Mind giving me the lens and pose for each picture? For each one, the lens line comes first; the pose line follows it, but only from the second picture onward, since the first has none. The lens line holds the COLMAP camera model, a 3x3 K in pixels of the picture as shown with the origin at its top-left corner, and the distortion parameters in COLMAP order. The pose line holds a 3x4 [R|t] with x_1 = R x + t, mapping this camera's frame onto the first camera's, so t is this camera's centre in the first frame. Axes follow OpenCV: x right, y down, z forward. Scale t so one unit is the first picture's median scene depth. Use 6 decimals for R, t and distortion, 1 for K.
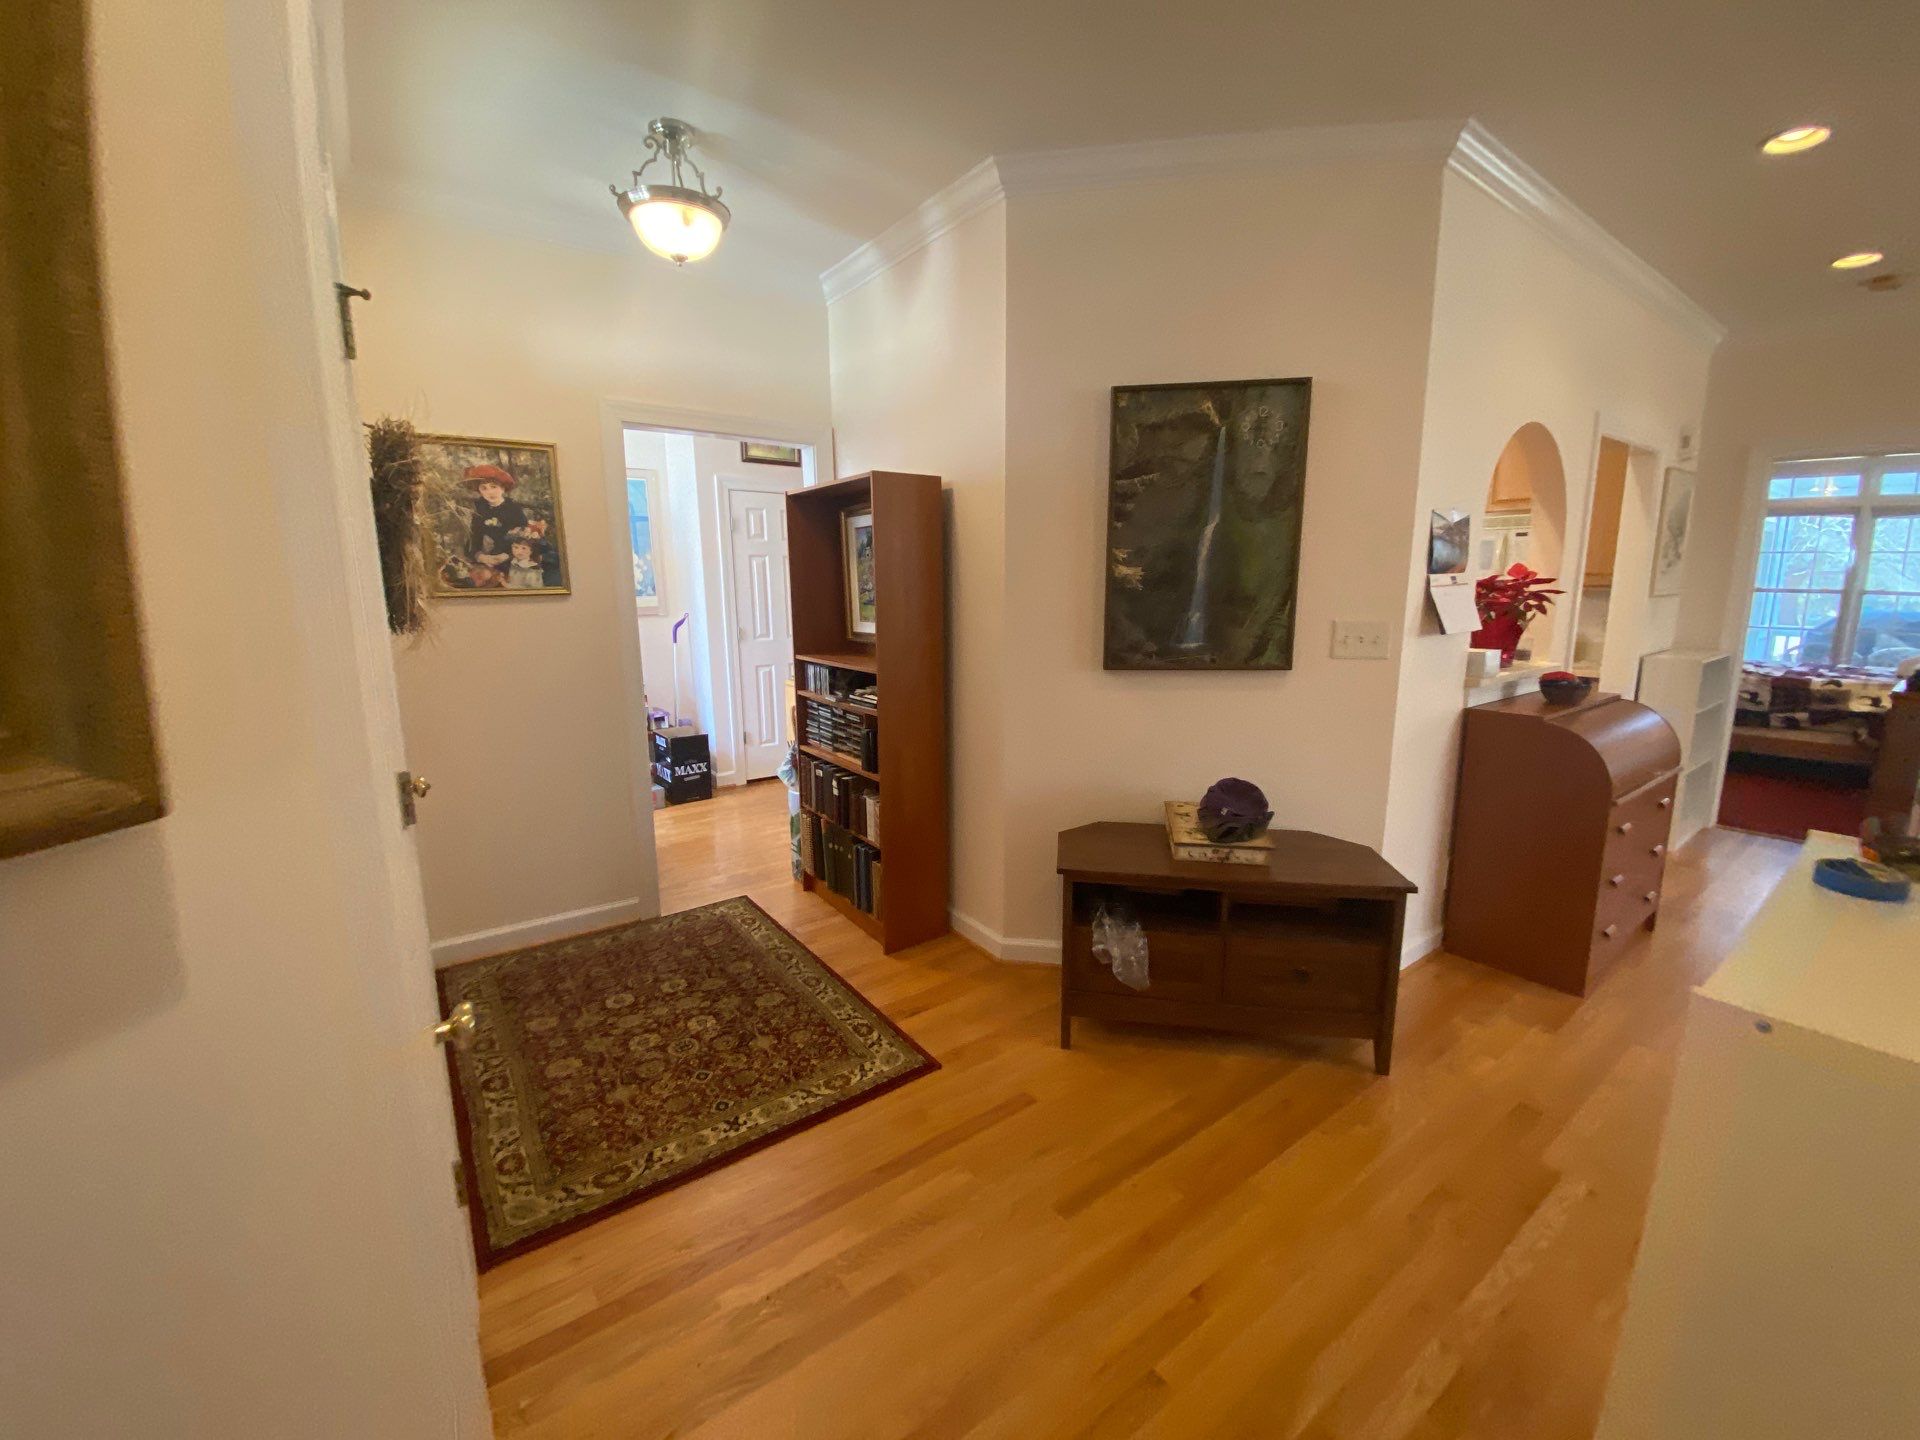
lens RADIAL K [[782.9, 0, 966.1], [0, 782.9, 709.3], [0, 0, 1]] dist [0.001076, -0.000040]
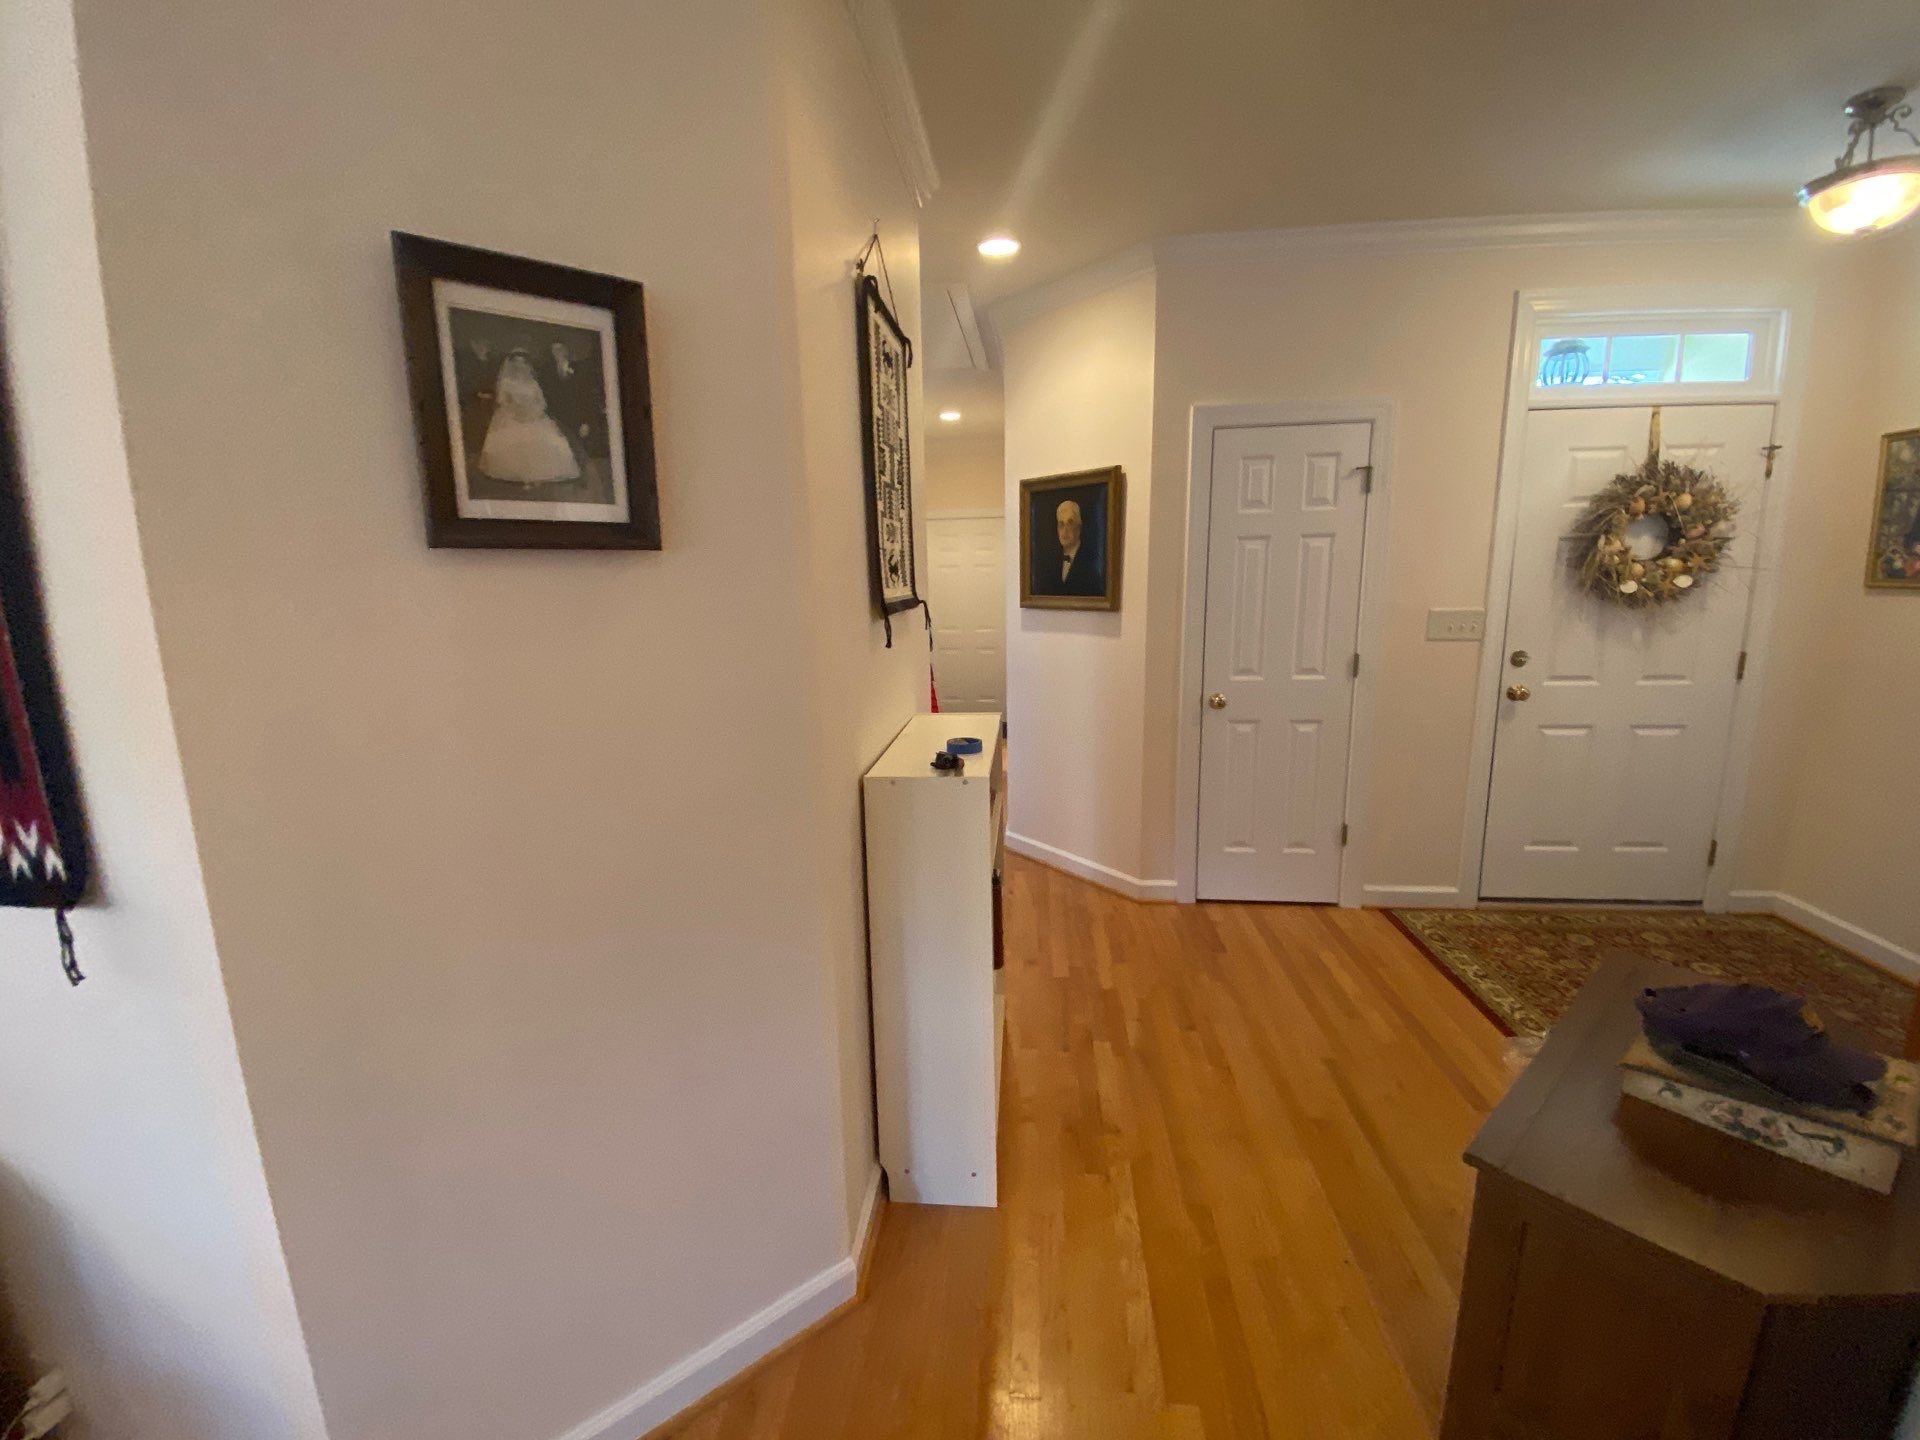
lens RADIAL K [[782.9, 0, 966.1], [0, 782.9, 709.3], [0, 0, 1]] dist [0.001076, -0.000040]
pose [[-0.662091, 0.150291, -0.734199, 0.931443], [-0.111279, 0.949109, 0.294634, -0.161560], [0.741116, 0.276776, -0.611672, 0.787543]]
